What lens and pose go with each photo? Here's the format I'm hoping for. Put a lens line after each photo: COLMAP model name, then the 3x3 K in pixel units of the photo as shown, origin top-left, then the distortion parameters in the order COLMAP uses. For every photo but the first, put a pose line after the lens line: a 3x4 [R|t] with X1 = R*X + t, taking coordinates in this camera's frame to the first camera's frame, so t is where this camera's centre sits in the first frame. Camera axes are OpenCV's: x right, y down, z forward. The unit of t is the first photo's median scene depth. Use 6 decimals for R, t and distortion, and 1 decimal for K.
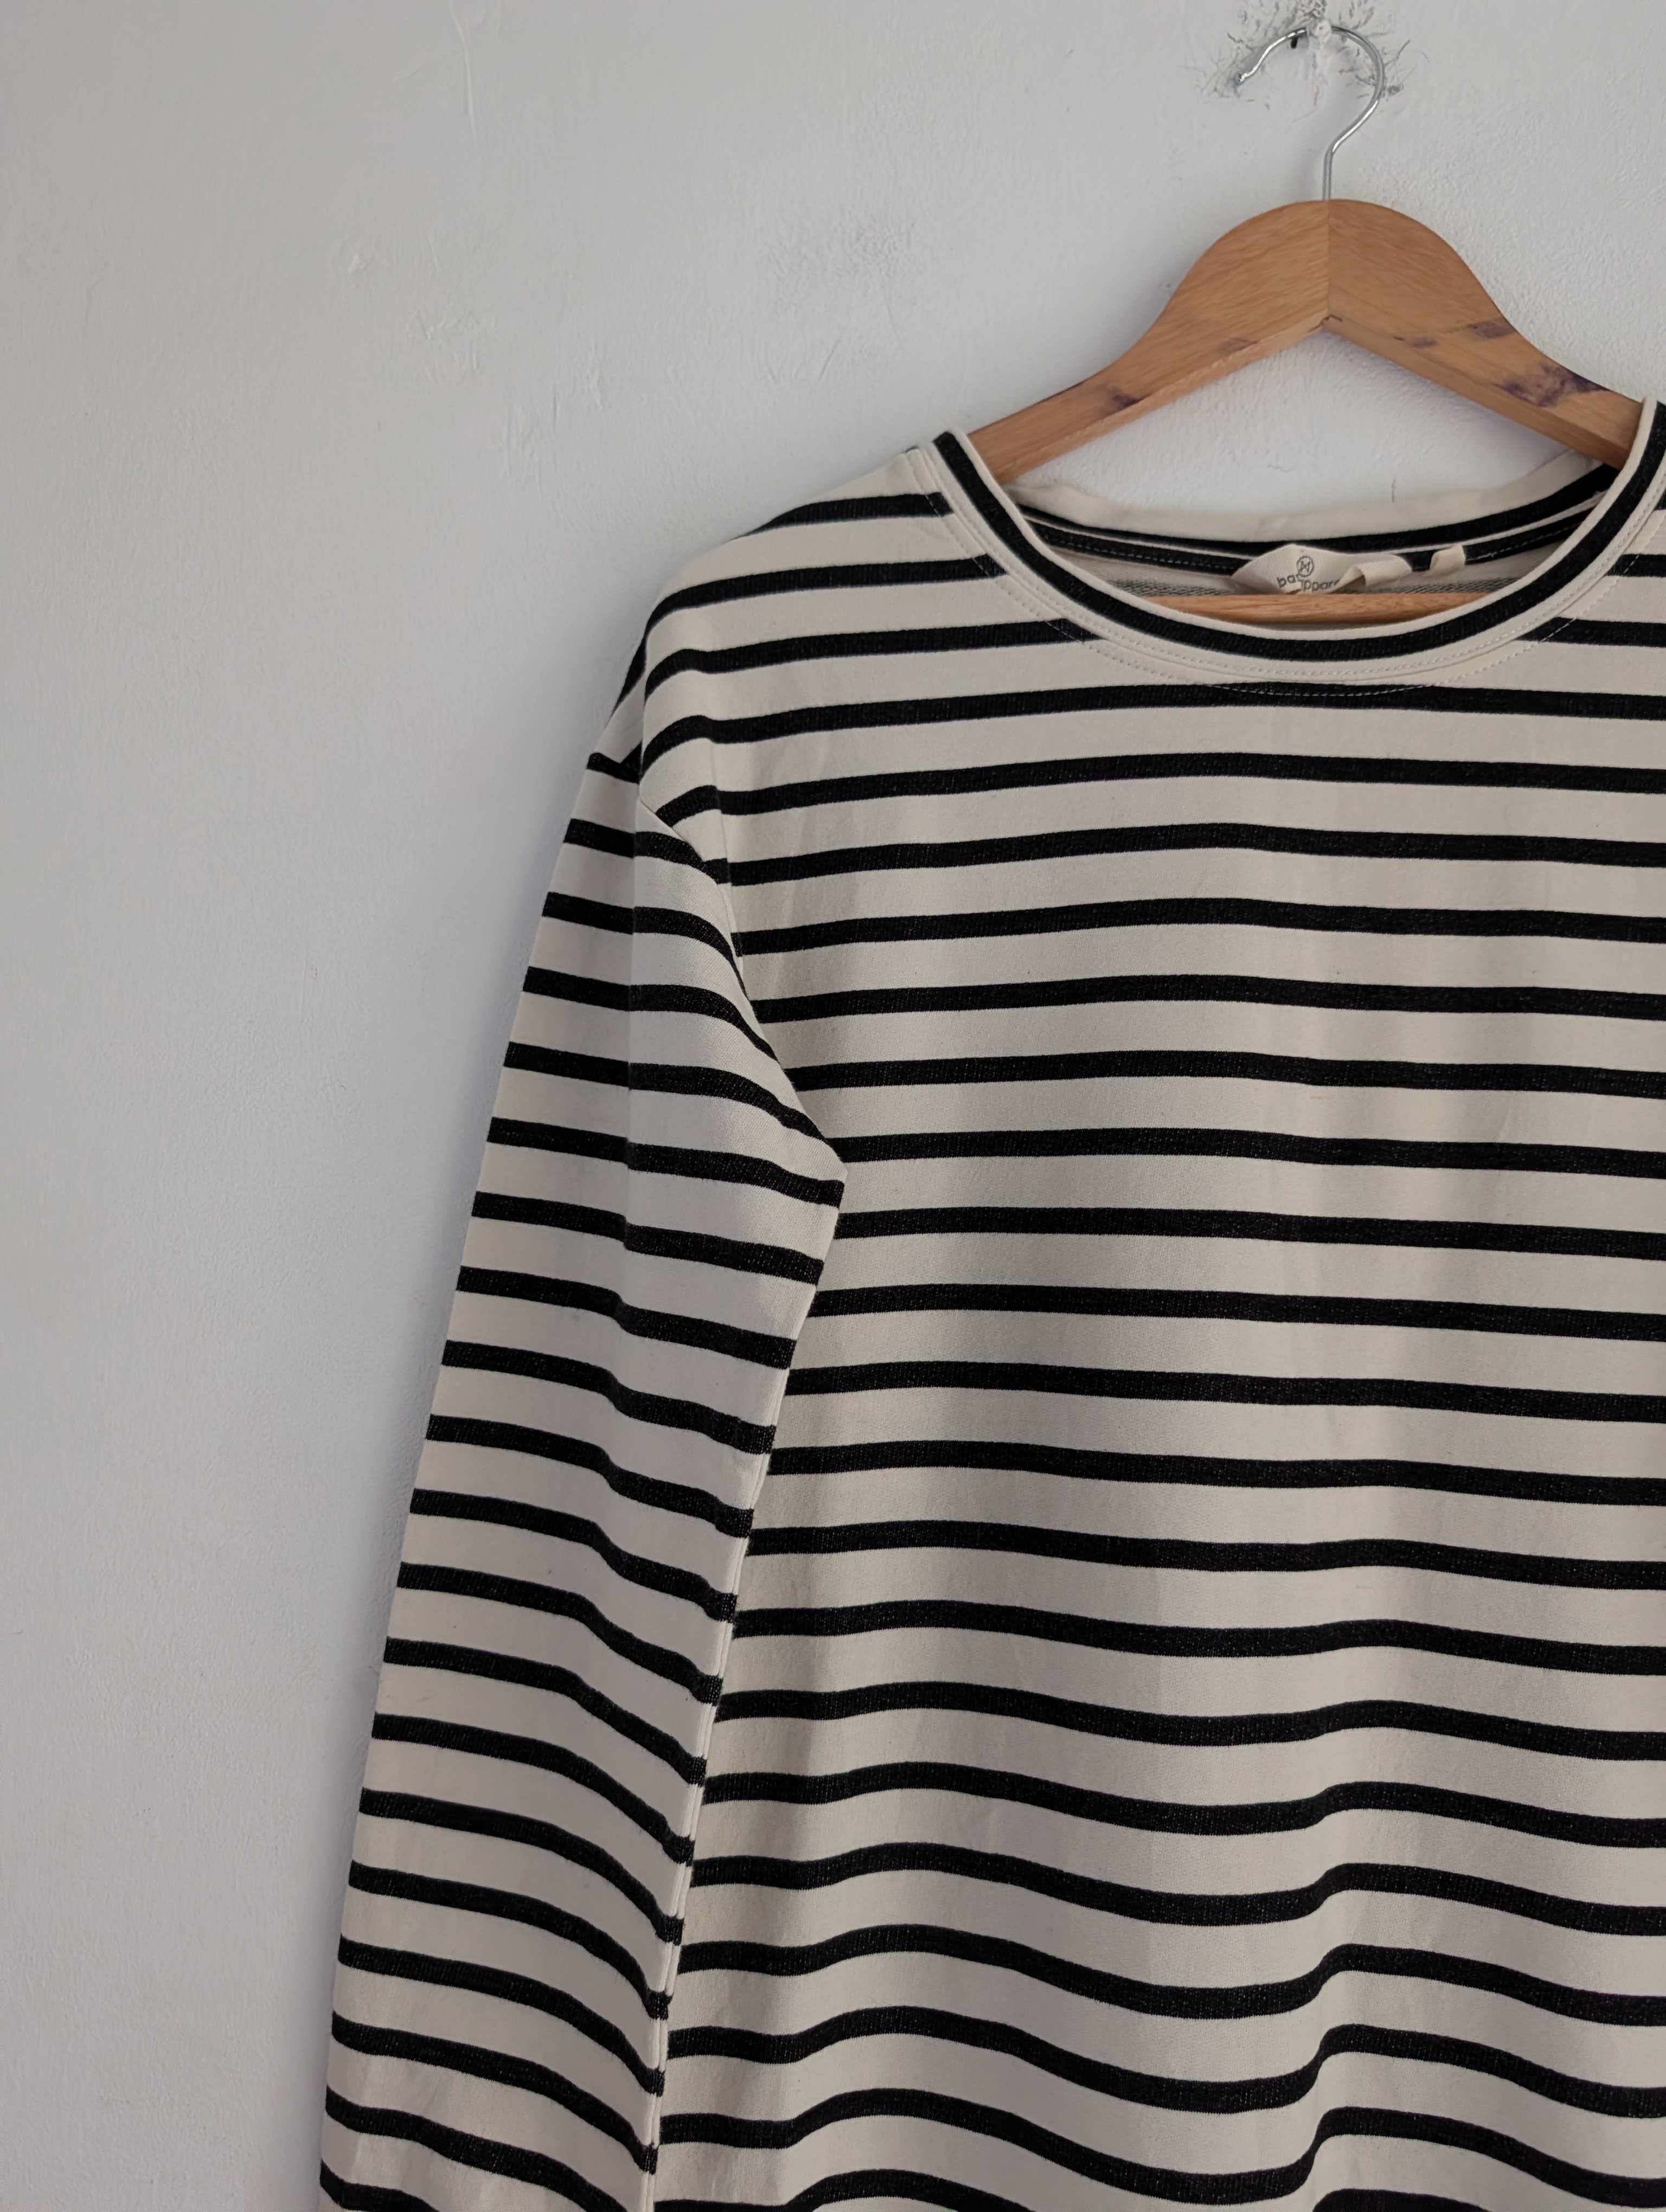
lens RADIAL K [[1547.8, 0, 848.6], [0, 1547.8, 1118.8], [0, 0, 1]] dist [0.003814, -0.002917]
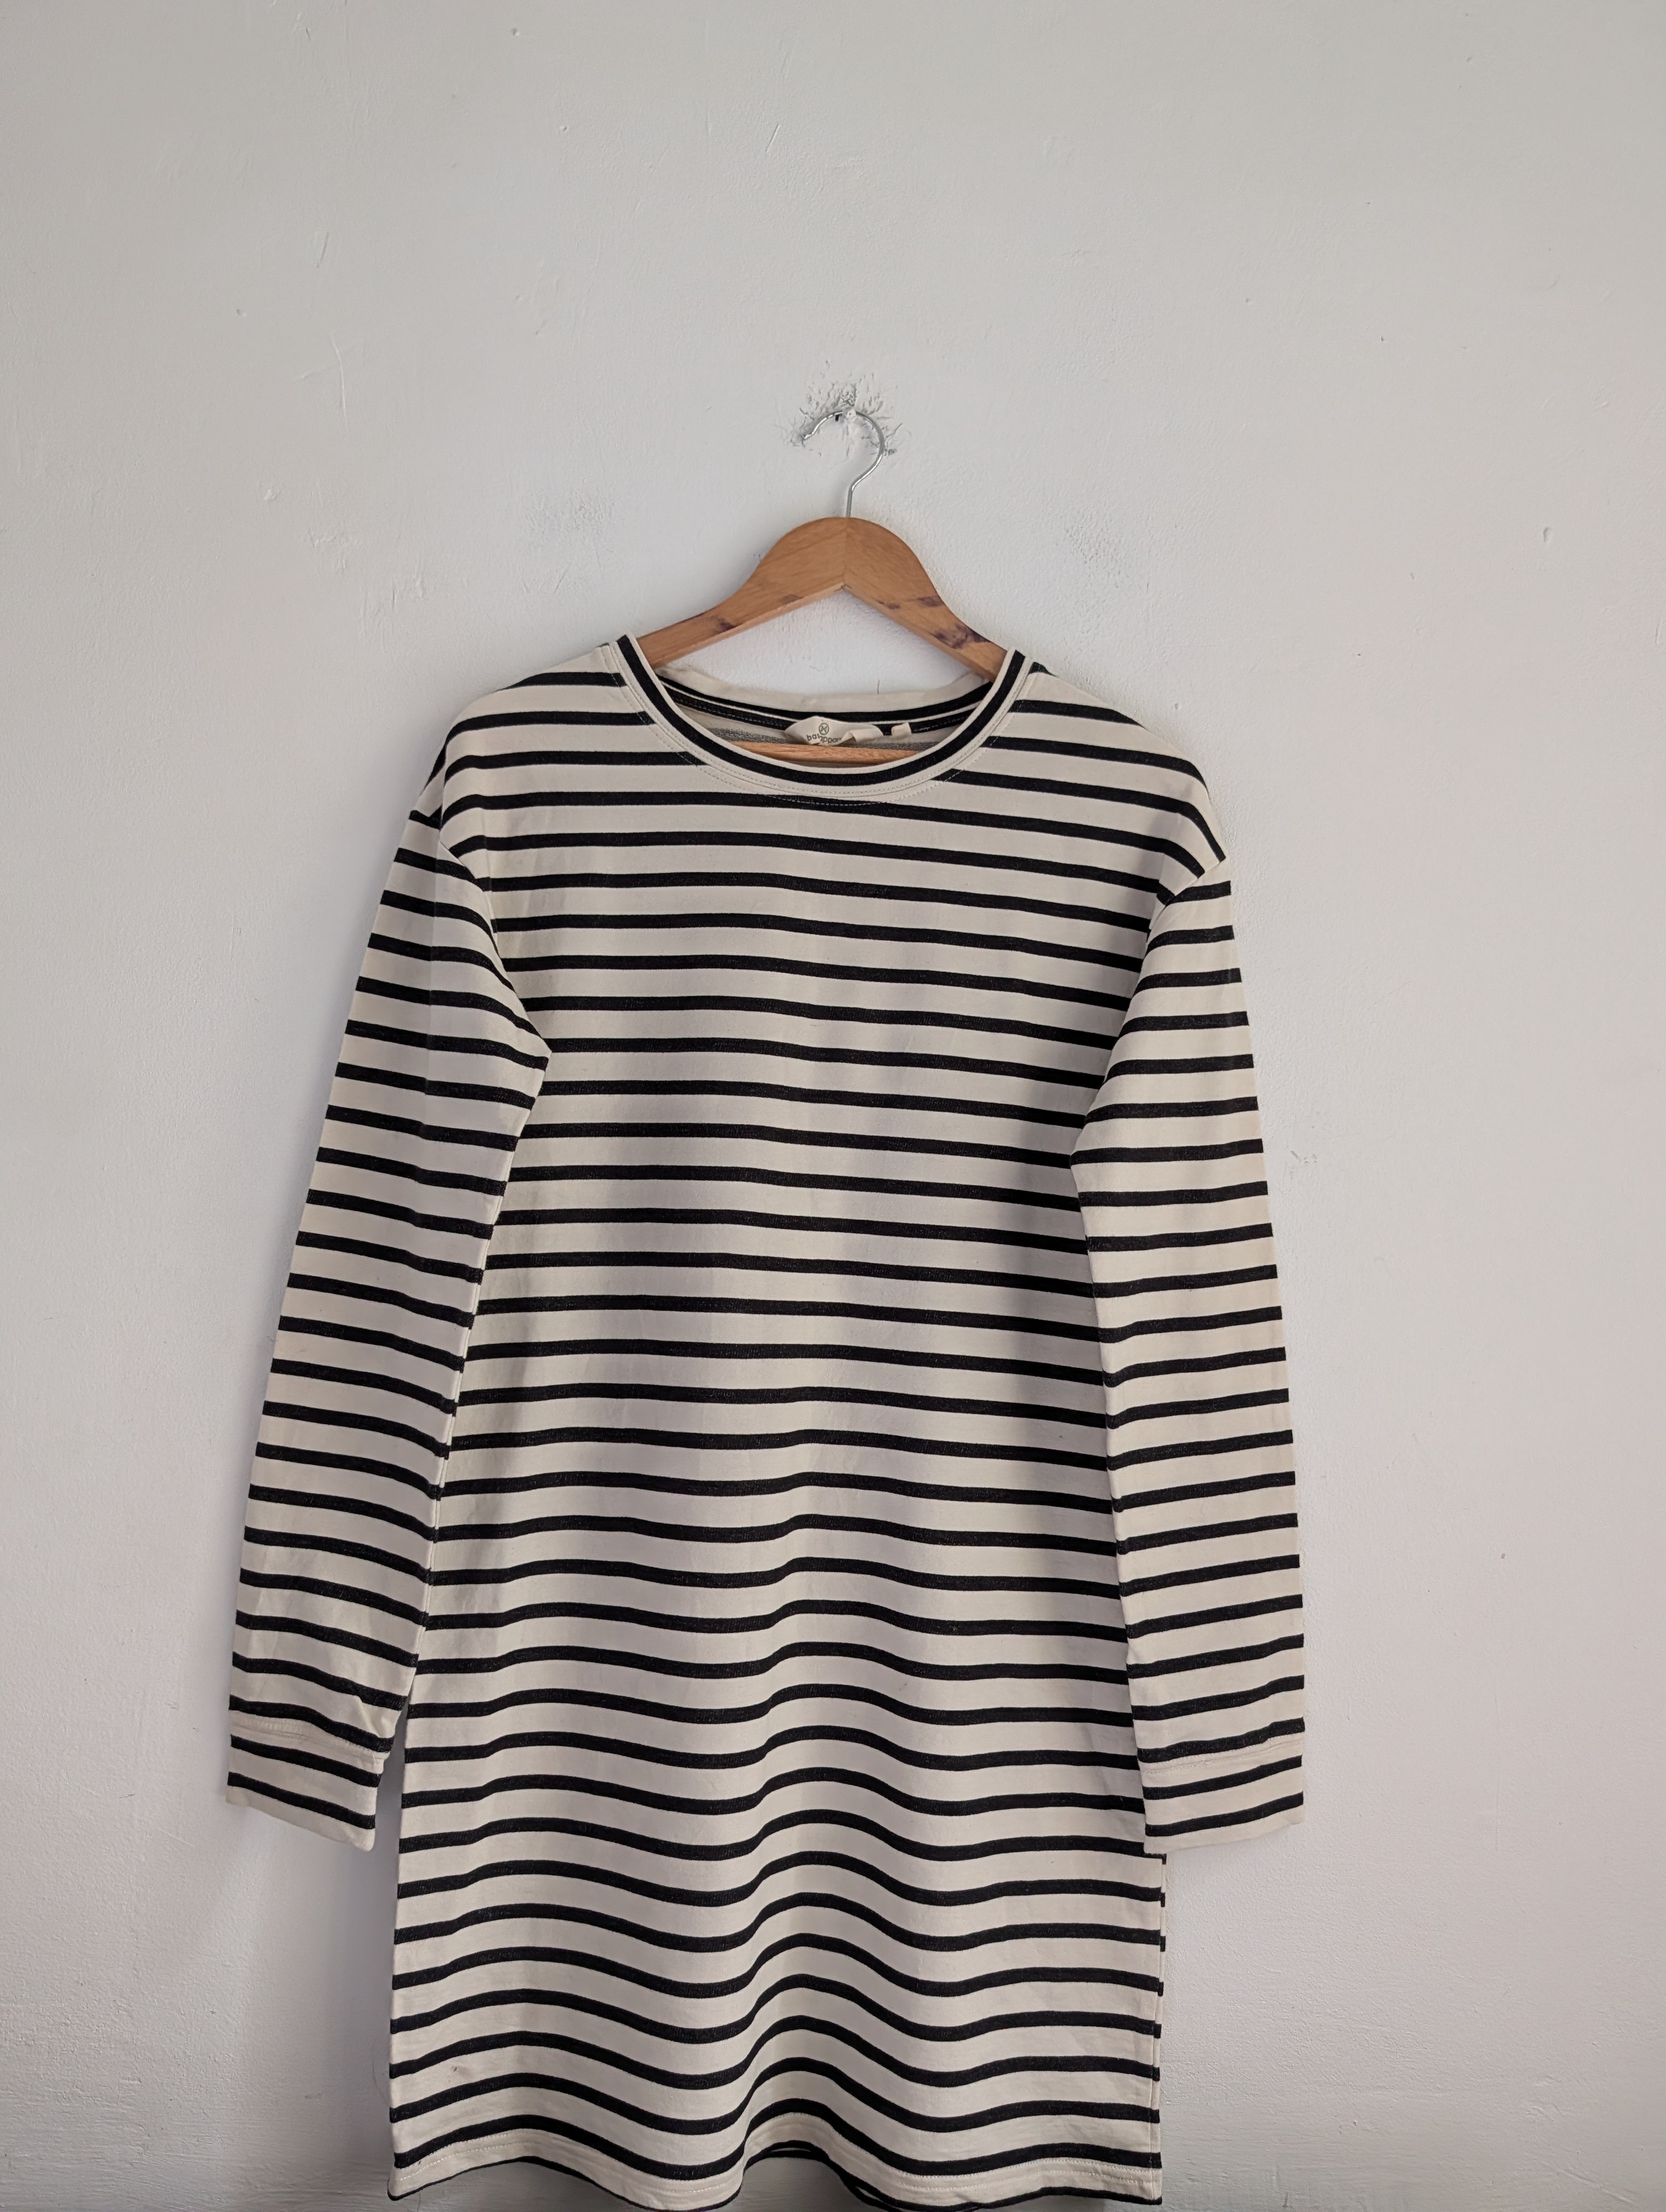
lens RADIAL K [[1547.8, 0, 845.0], [0, 1547.8, 1144.9], [0, 0, 1]] dist [0.003814, -0.002917]
pose [[0.991616, 0.027335, 0.126298, 0.107845], [-0.031994, 0.998875, 0.035011, 0.062259], [-0.125199, -0.038759, 0.991374, -0.811917]]
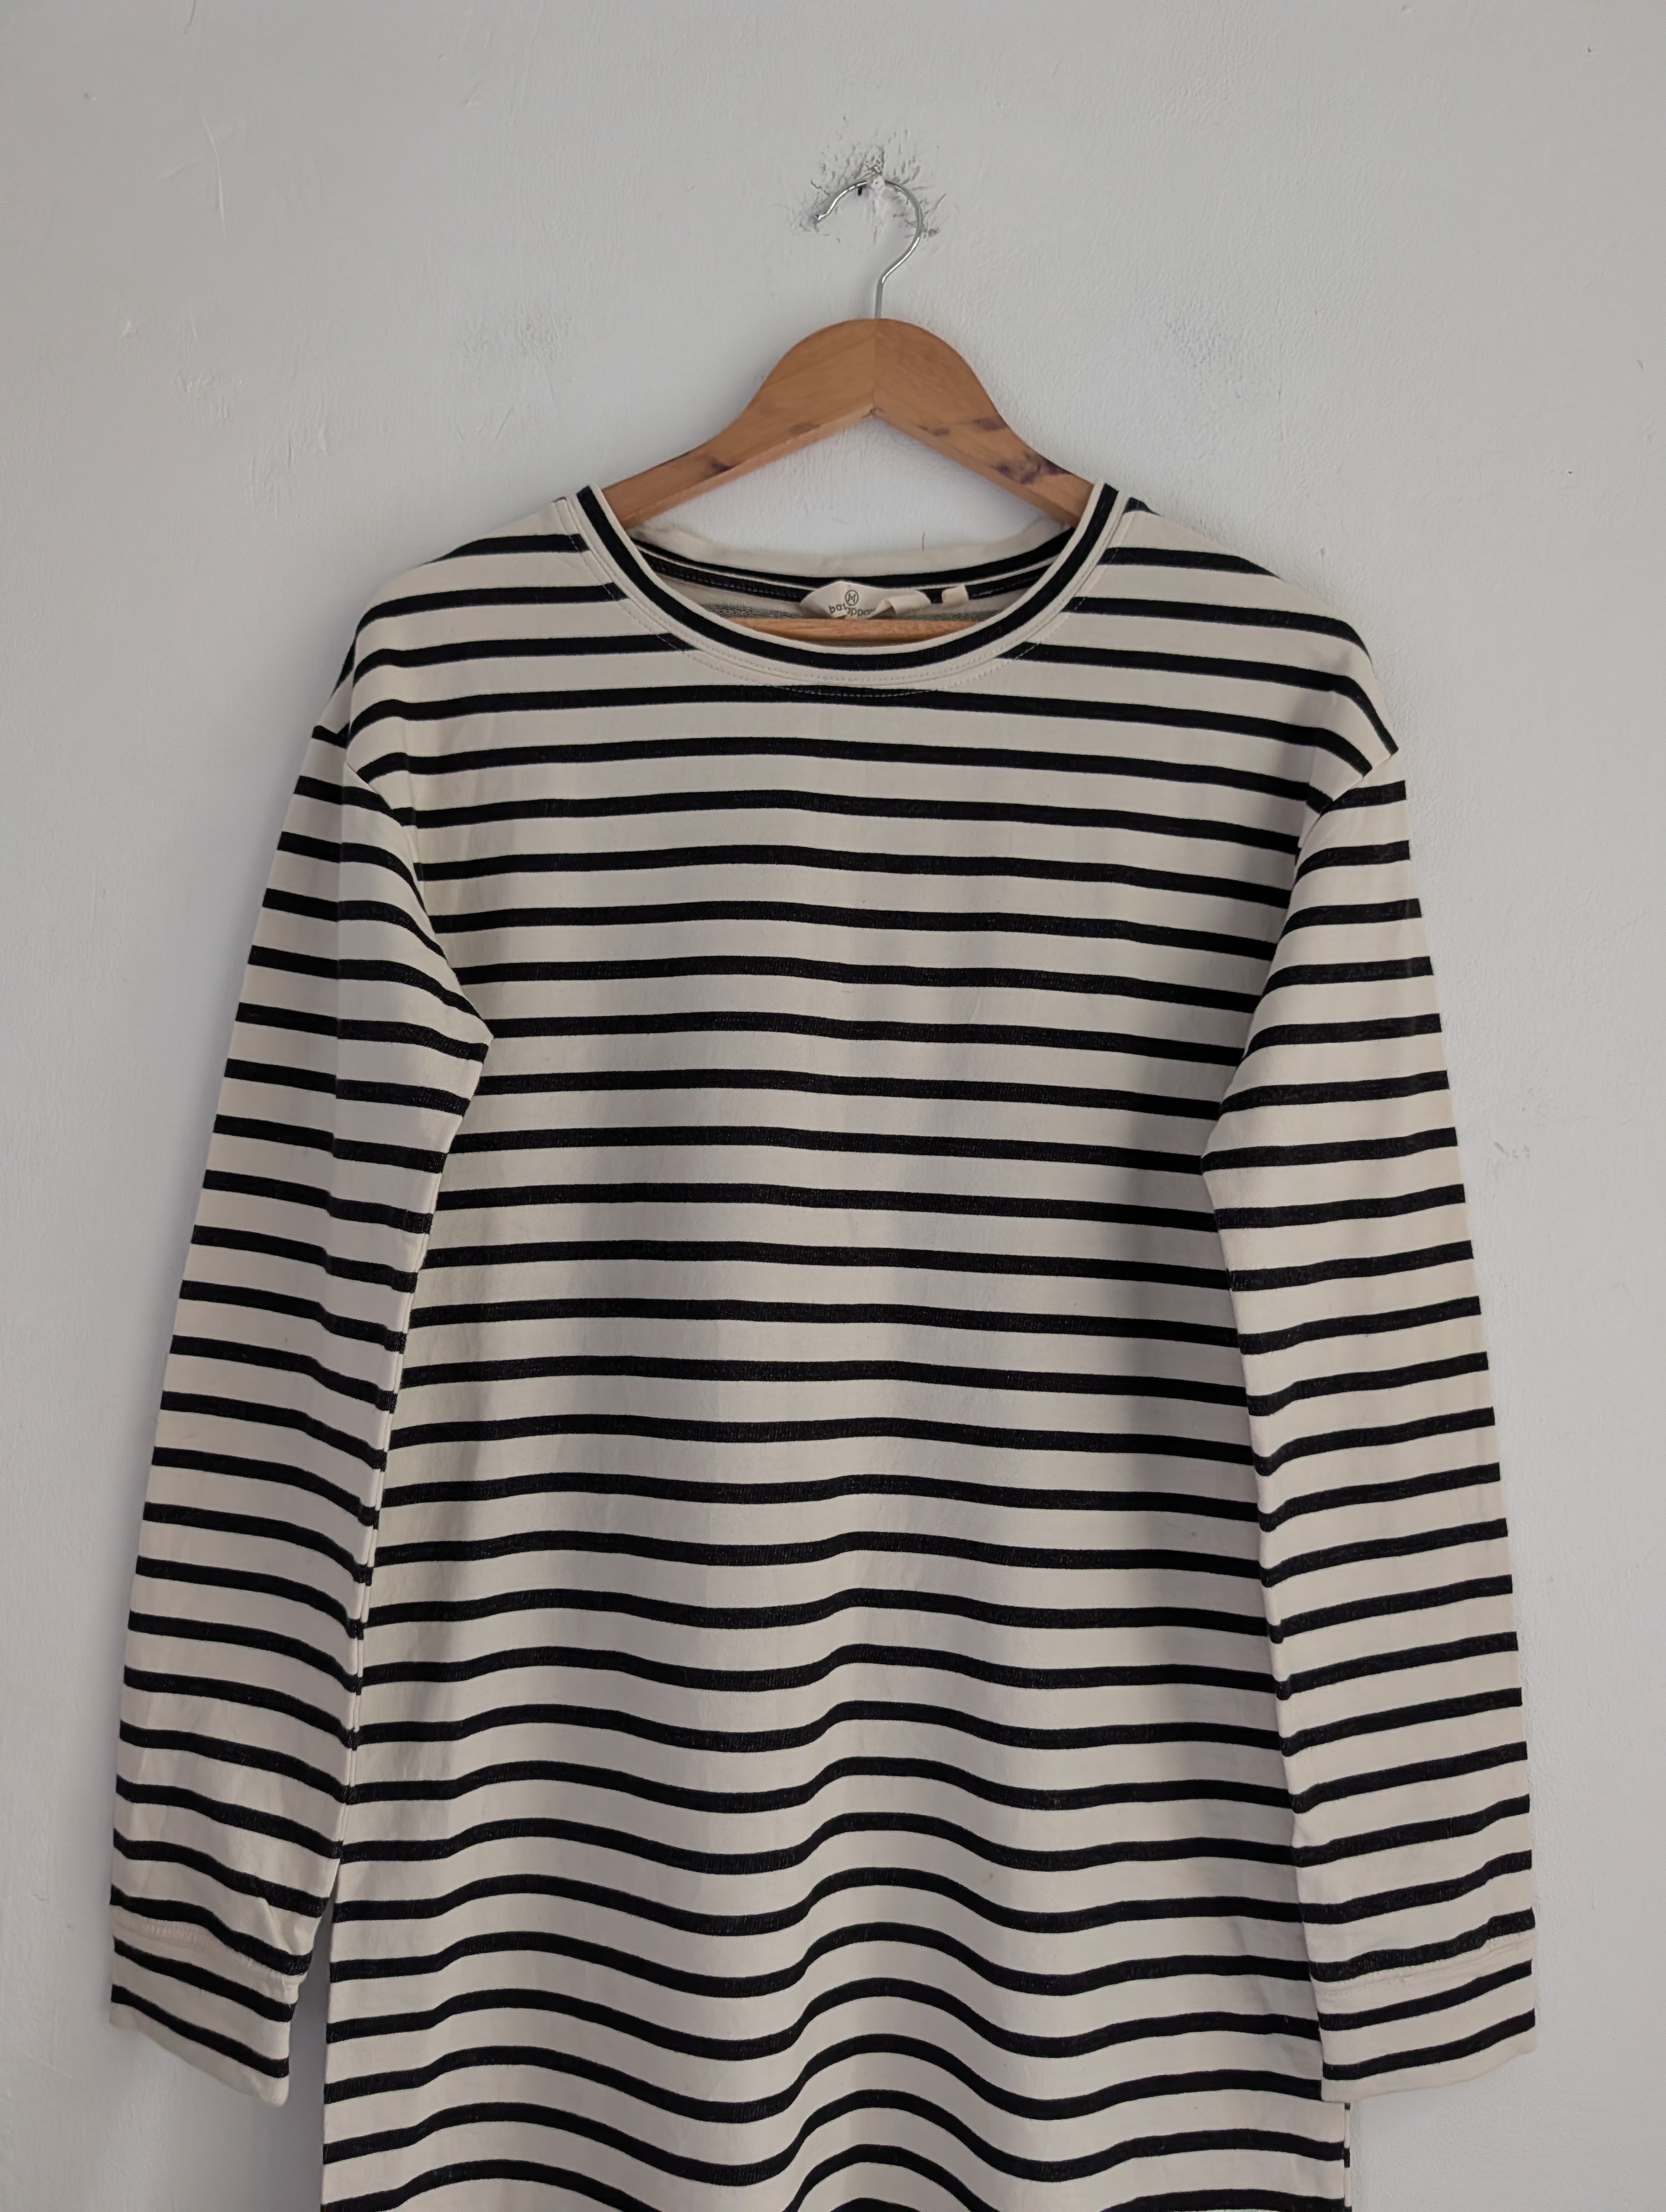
lens RADIAL K [[1547.8, 0, 831.0], [0, 1547.8, 1134.6], [0, 0, 1]] dist [0.003814, -0.002917]
pose [[0.997417, 0.002028, 0.071802, 0.183992], [-0.005019, 0.999126, 0.041494, 0.056061], [-0.071655, -0.041747, 0.996555, -0.370566]]
